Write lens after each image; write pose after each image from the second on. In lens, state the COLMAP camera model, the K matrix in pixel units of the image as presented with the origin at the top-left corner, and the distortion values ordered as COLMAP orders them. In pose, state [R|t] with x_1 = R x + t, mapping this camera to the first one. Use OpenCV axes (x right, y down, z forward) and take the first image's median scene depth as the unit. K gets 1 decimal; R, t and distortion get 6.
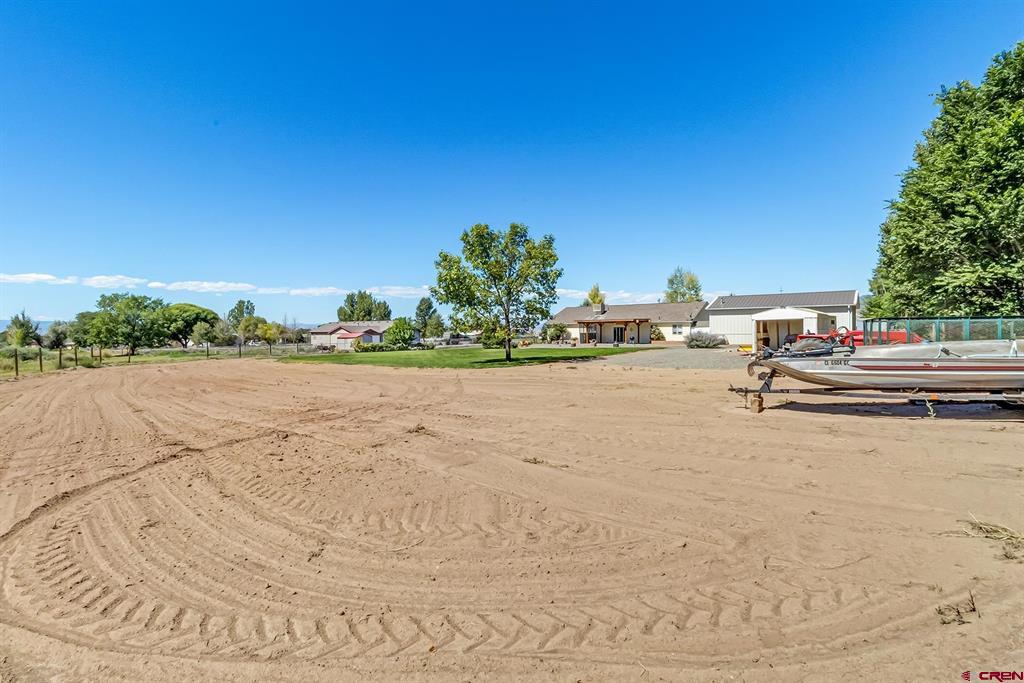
lens RADIAL K [[475.6, 0, 512.0], [0, 475.6, 341.5], [0, 0, 1]] dist [-0.000464, -0.000100]
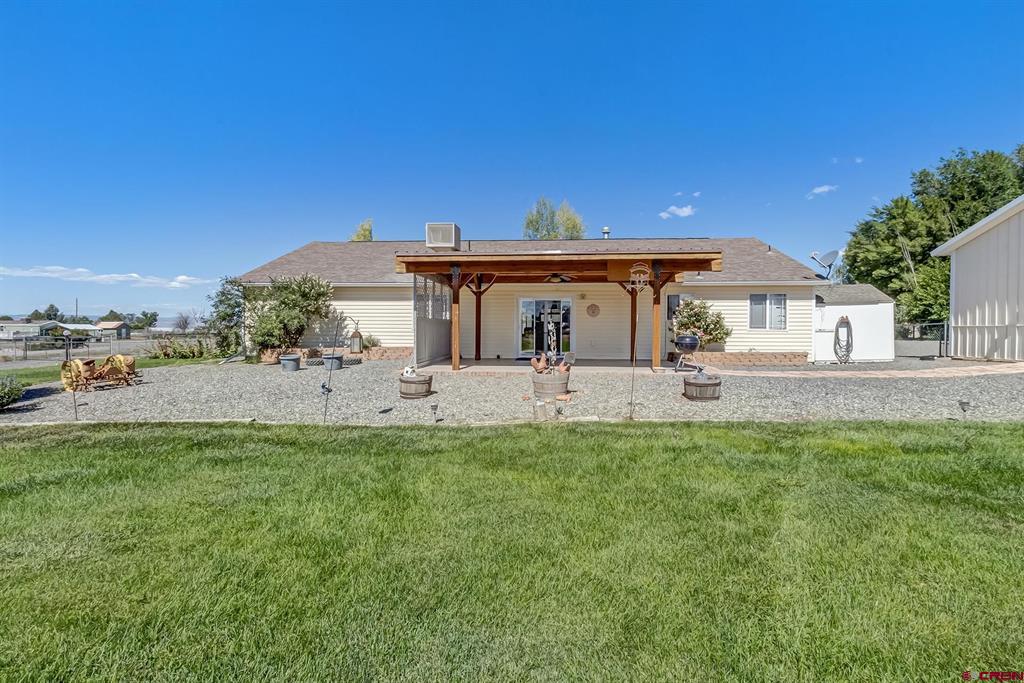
lens RADIAL K [[482.5, 0, 512.0], [0, 482.5, 341.5], [0, 0, 1]] dist [-0.001329, -0.000491]
pose [[0.838564, -0.001529, 0.544801, 0.060209], [0.000179, 0.999997, 0.002530, -0.007081], [-0.544803, -0.002024, 0.838562, 0.774186]]
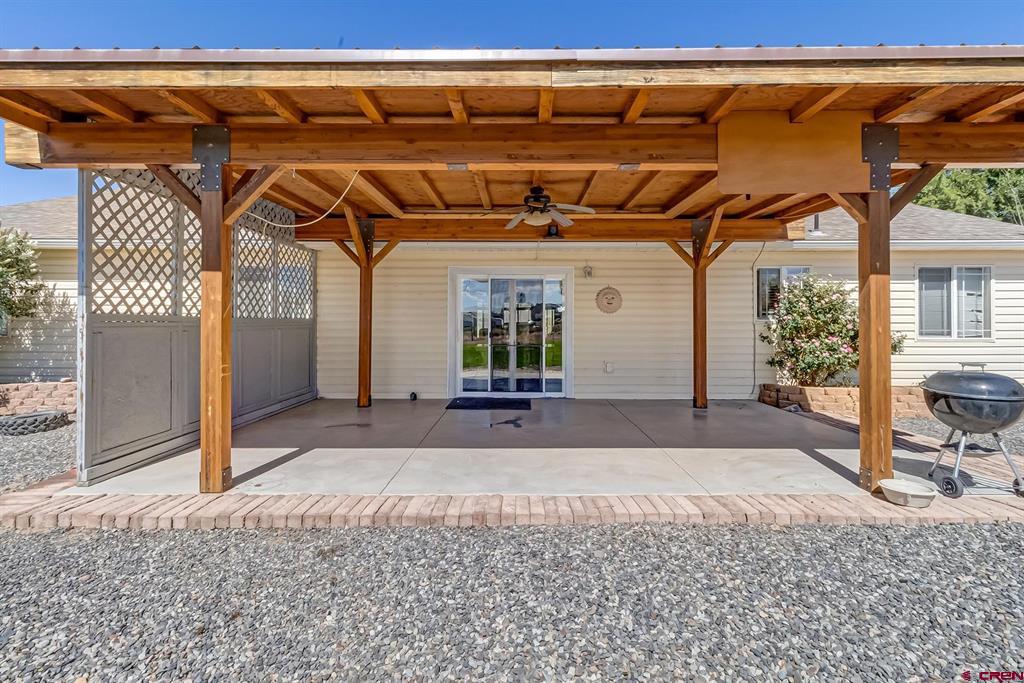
lens RADIAL K [[482.5, 0, 512.0], [0, 482.5, 341.5], [0, 0, 1]] dist [-0.001329, -0.000491]
pose [[0.796522, -0.008687, 0.604547, 0.143853], [0.004150, 0.999952, 0.008901, -0.013617], [-0.604595, -0.004581, 0.796520, 0.886075]]
